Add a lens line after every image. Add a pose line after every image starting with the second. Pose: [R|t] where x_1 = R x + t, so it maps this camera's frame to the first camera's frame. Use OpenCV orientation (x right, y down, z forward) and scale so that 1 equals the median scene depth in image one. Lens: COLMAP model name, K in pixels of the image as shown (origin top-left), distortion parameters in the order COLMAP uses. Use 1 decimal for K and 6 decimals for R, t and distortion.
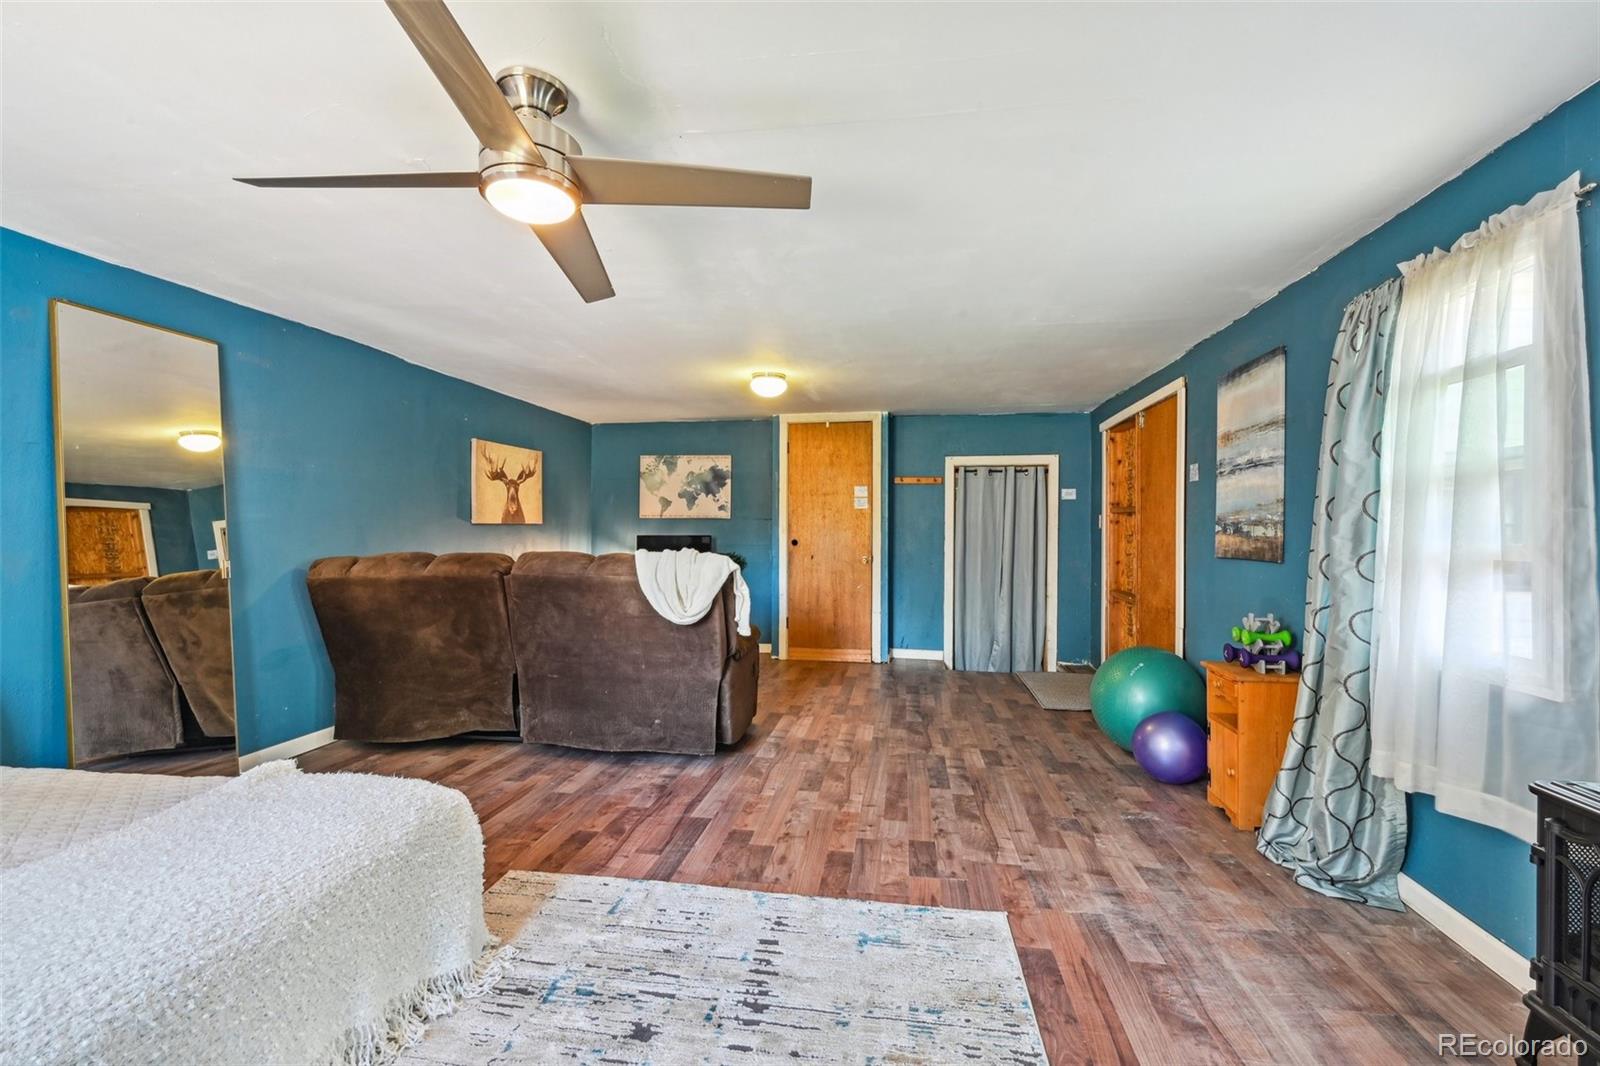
lens RADIAL K [[671.0, 0, 804.9], [0, 671.0, 535.1], [0, 0, 1]] dist [-0.000825, 0.000526]
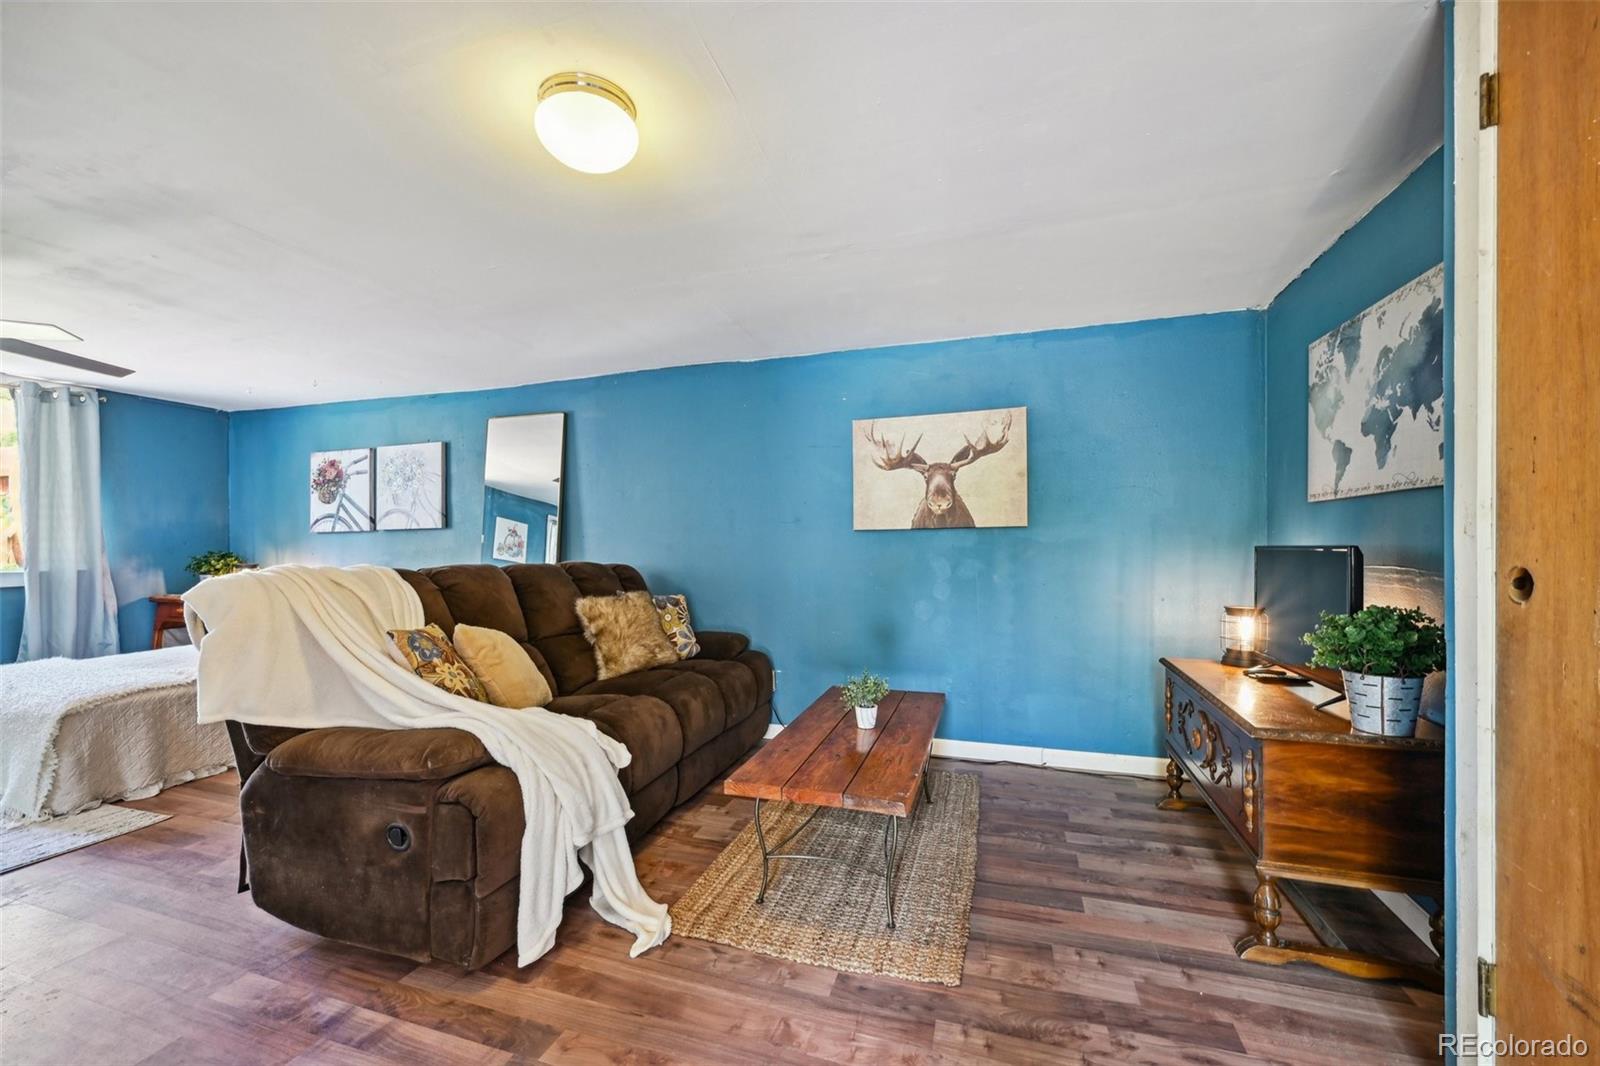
lens RADIAL K [[635.9, 0, 796.4], [0, 635.9, 544.8], [0, 0, 1]] dist [0.001188, -0.000844]
pose [[-0.157895, -0.002618, -0.987452, 0.279123], [-0.000556, 0.999997, -0.002562, 0.001394], [0.987456, 0.000145, -0.157896, 1.212228]]
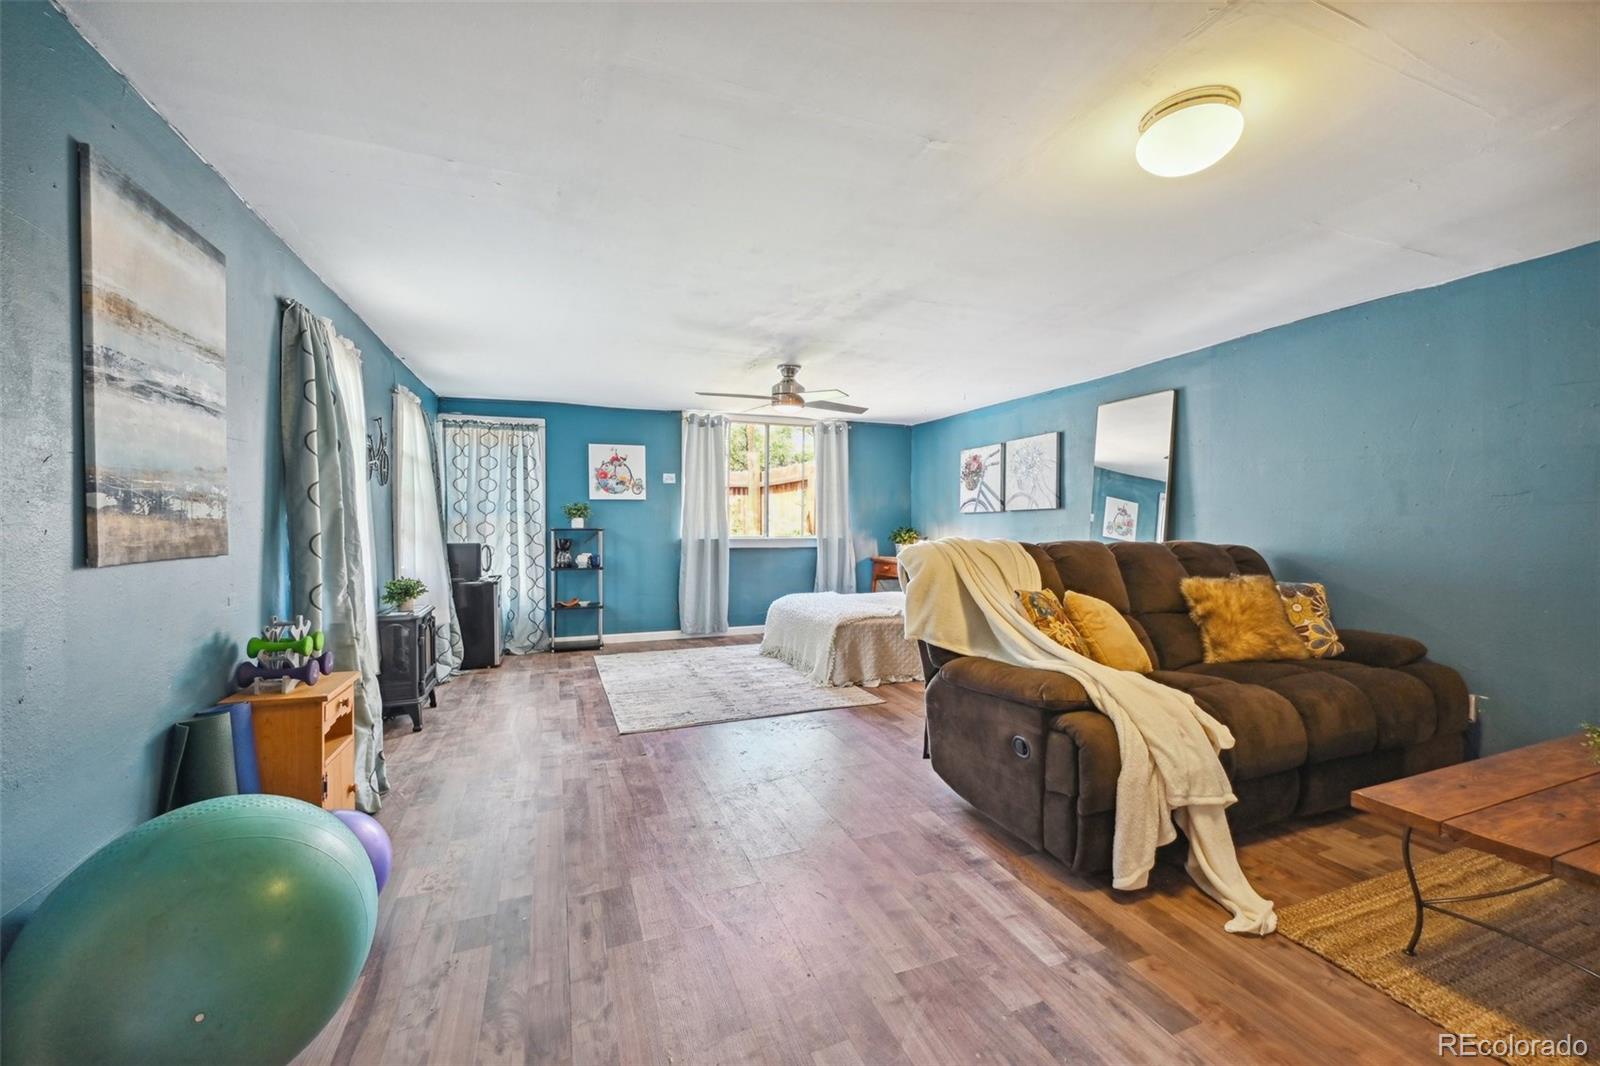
lens RADIAL K [[635.9, 0, 800.0], [0, 635.9, 532.0], [0, 0, 1]] dist [0.001188, -0.000844]
pose [[-0.867424, 0.001303, -0.497568, 0.339304], [-0.007296, 0.999856, 0.015337, 0.000689], [0.497516, 0.016934, -0.867290, 1.260193]]
